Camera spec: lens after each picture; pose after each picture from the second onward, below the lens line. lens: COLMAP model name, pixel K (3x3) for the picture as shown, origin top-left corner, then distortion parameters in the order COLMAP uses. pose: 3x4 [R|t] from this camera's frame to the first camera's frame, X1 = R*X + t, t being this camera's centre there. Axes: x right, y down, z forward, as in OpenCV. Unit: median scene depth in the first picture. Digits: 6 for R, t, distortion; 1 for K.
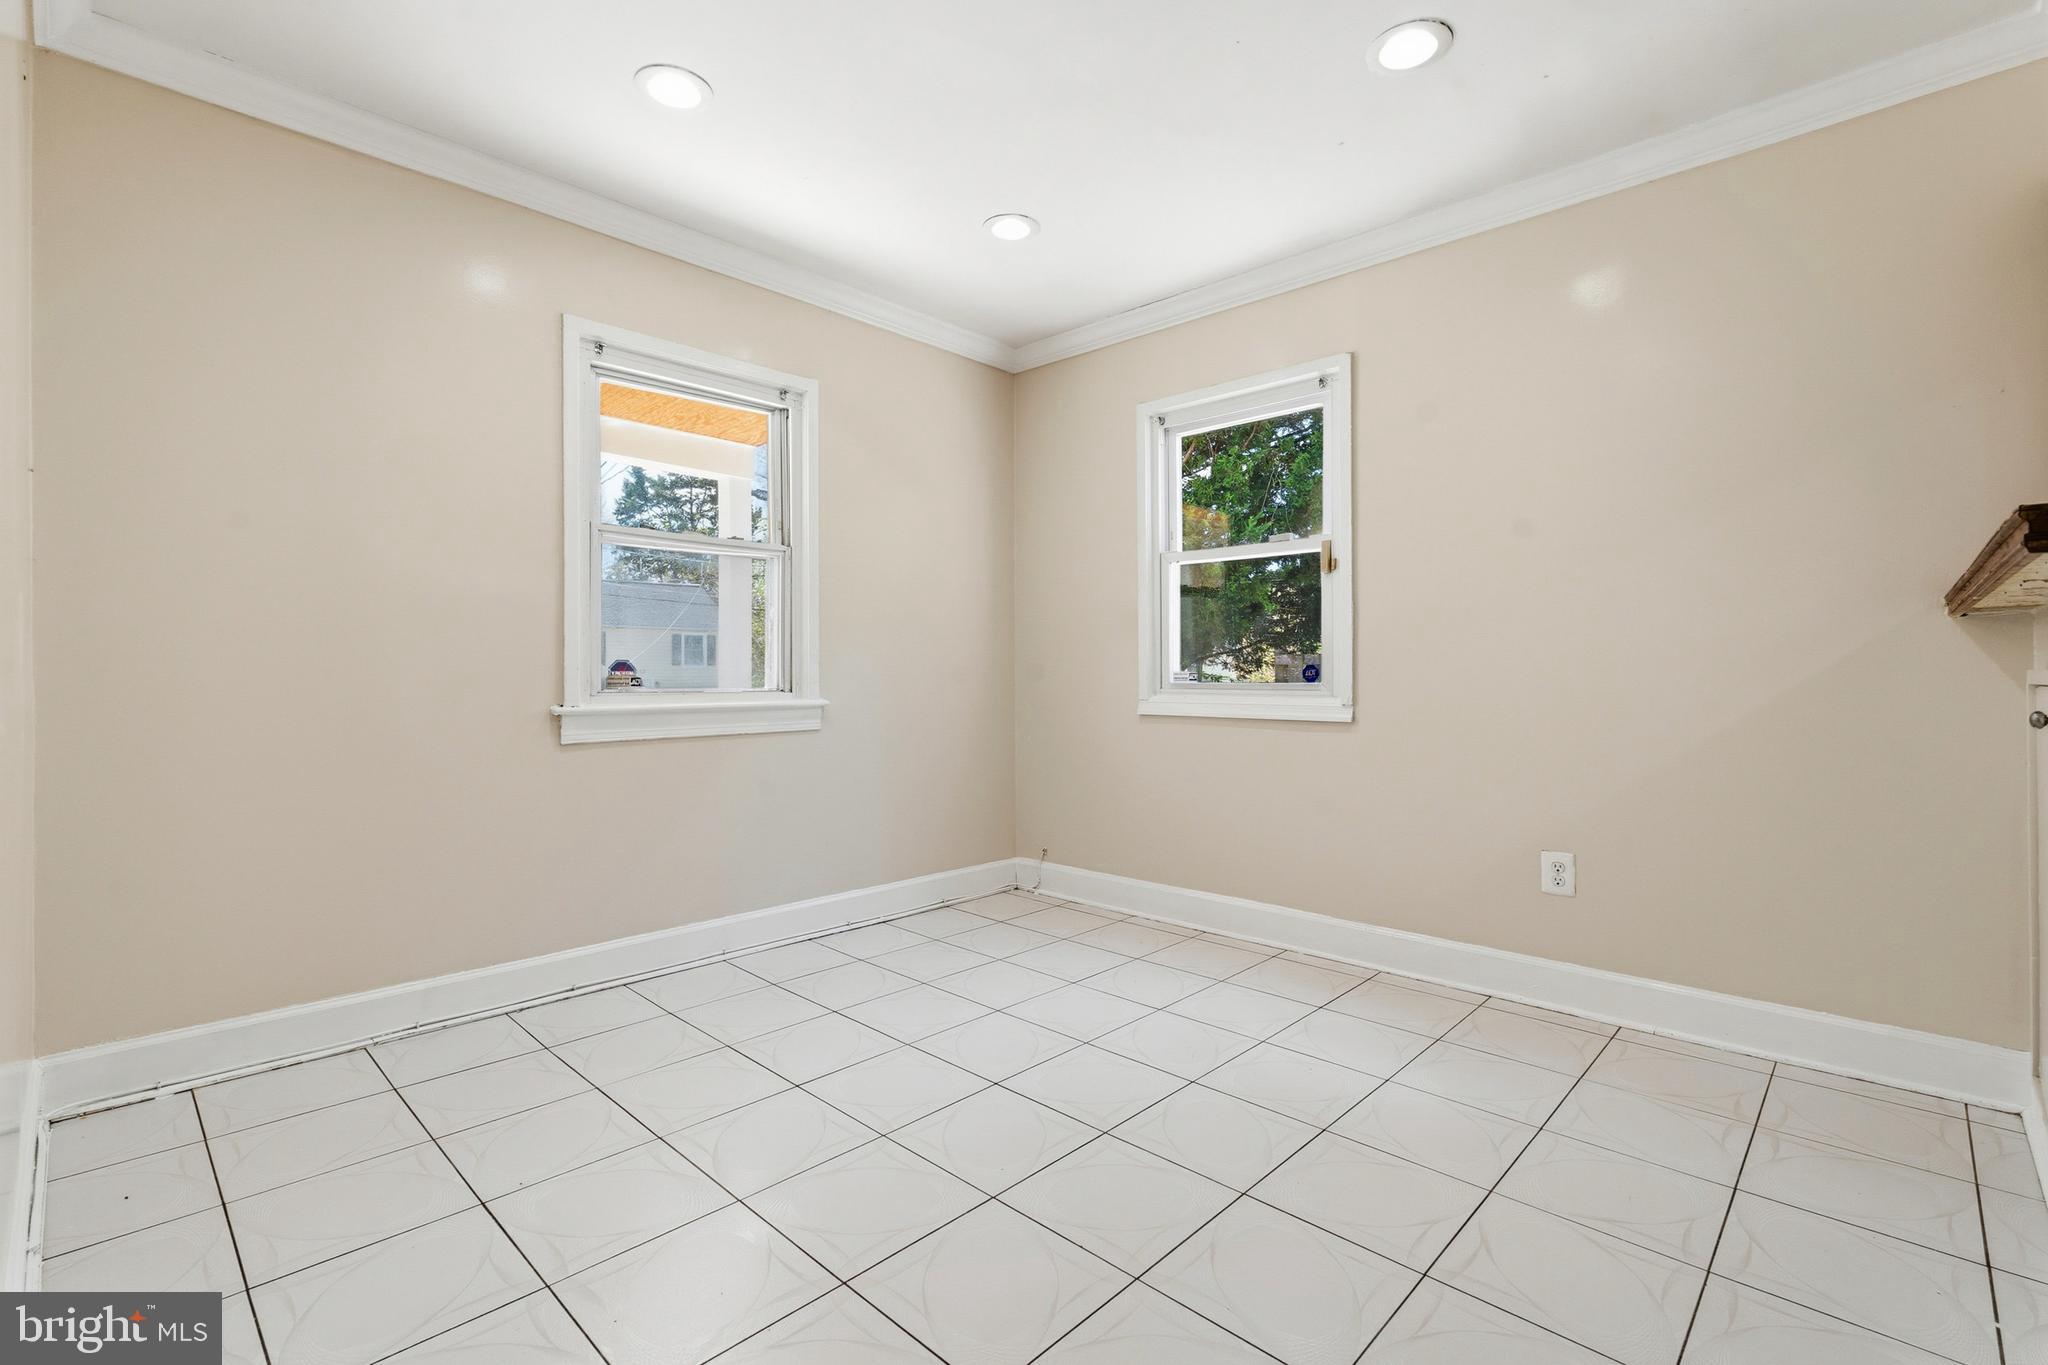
lens RADIAL K [[909.7, 0, 1024.0], [0, 909.7, 682.5], [0, 0, 1]] dist [-0.000514, -0.000113]
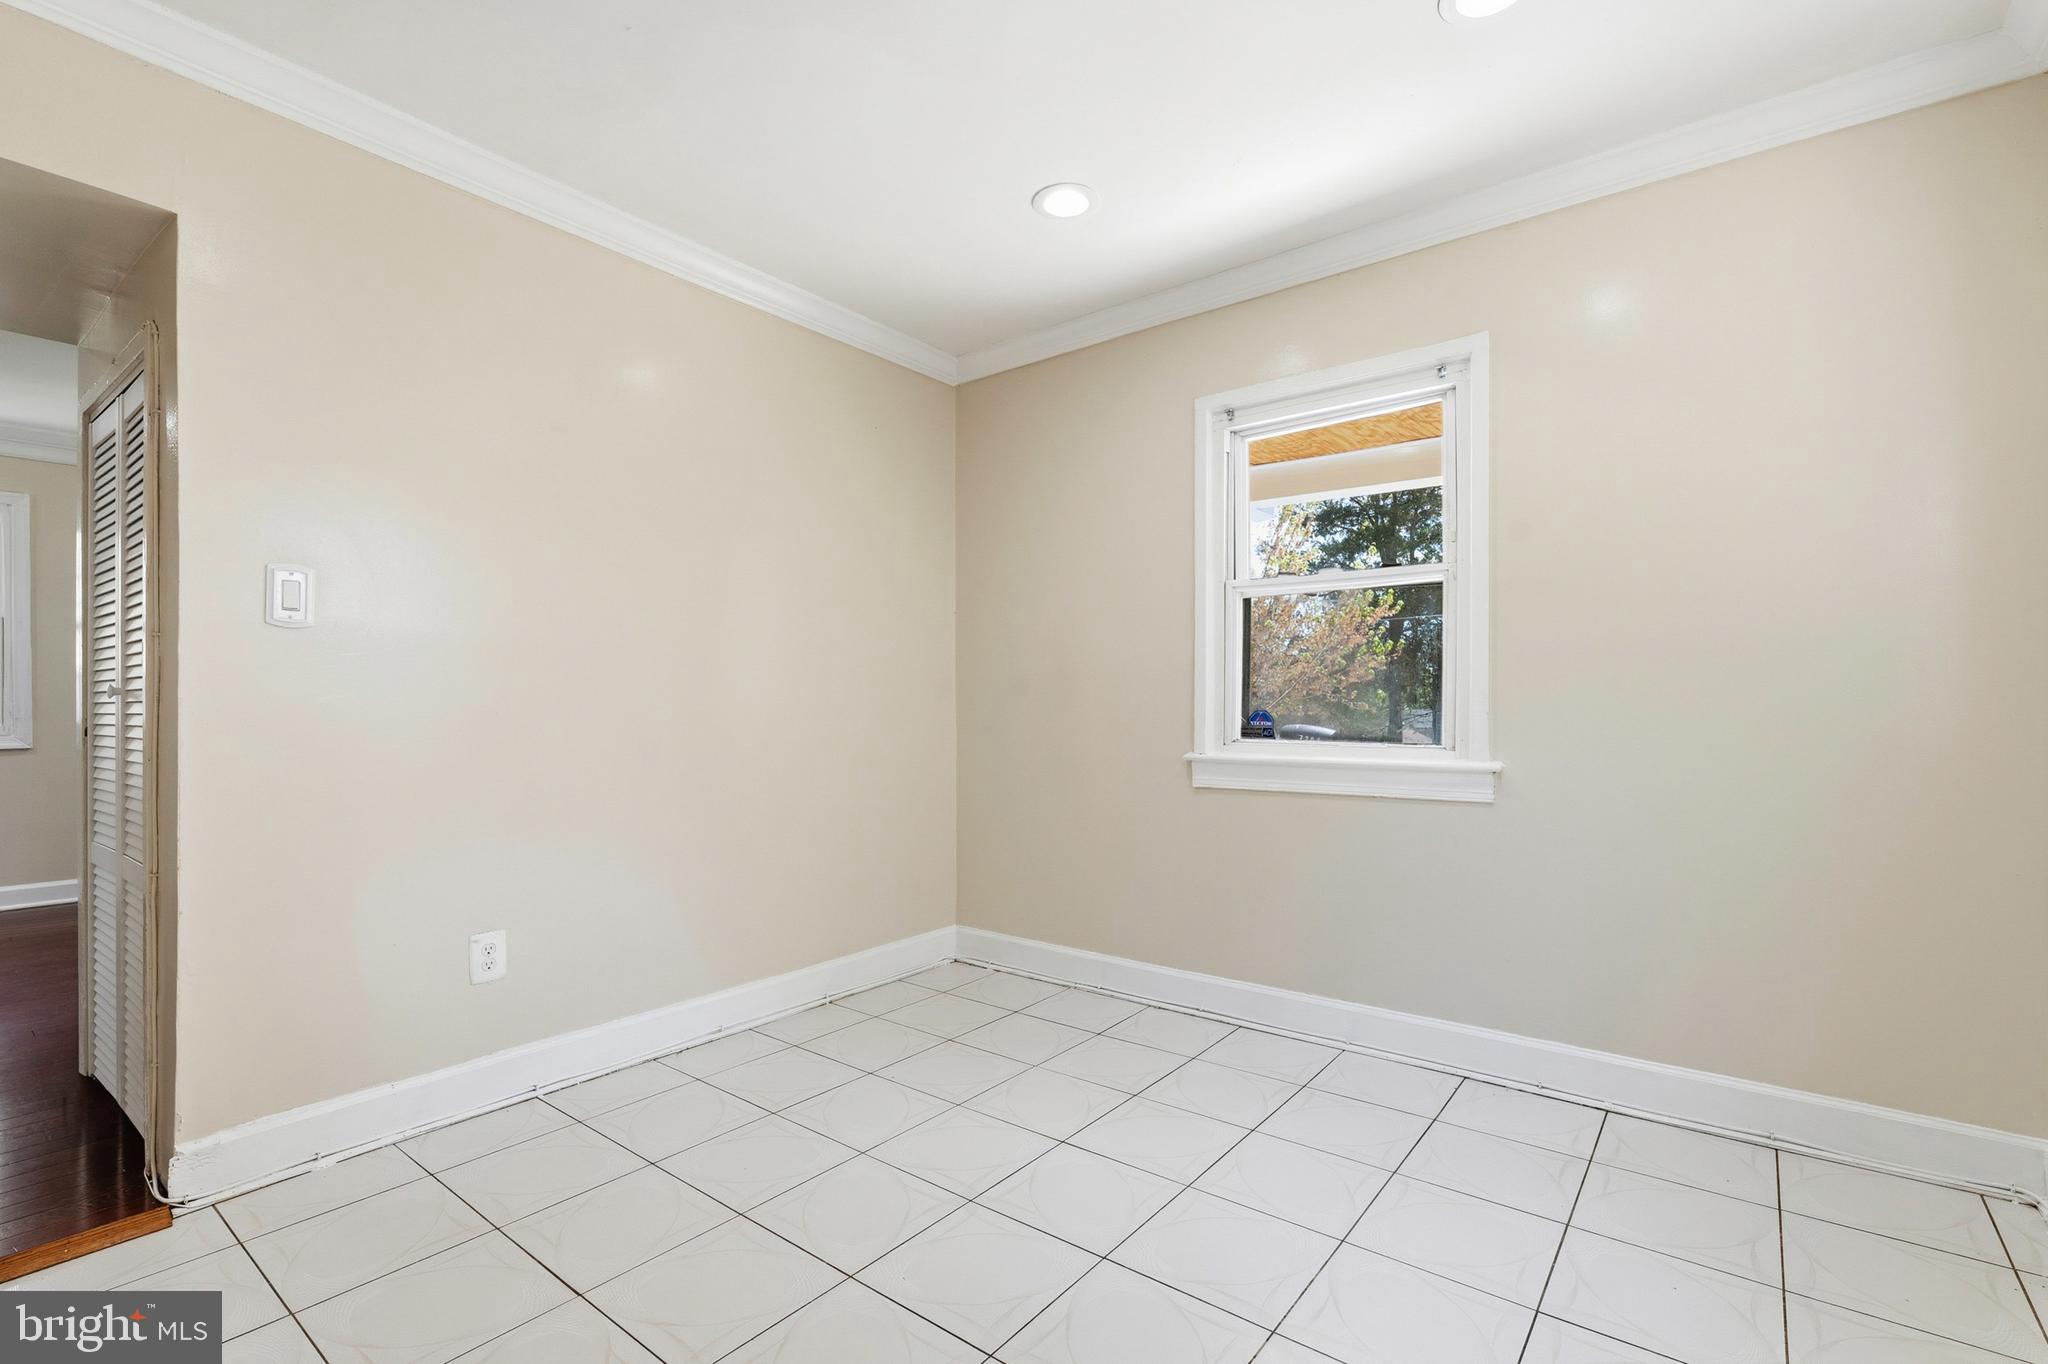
lens RADIAL K [[933.5, 0, 1012.2], [0, 933.5, 708.8], [0, 0, 1]] dist [-0.000803, -0.000062]
pose [[0.092981, 0.005741, -0.995651, 0.608095], [-0.006467, 0.999966, 0.005162, -0.031806], [0.995647, 0.005959, 0.093015, 0.668727]]
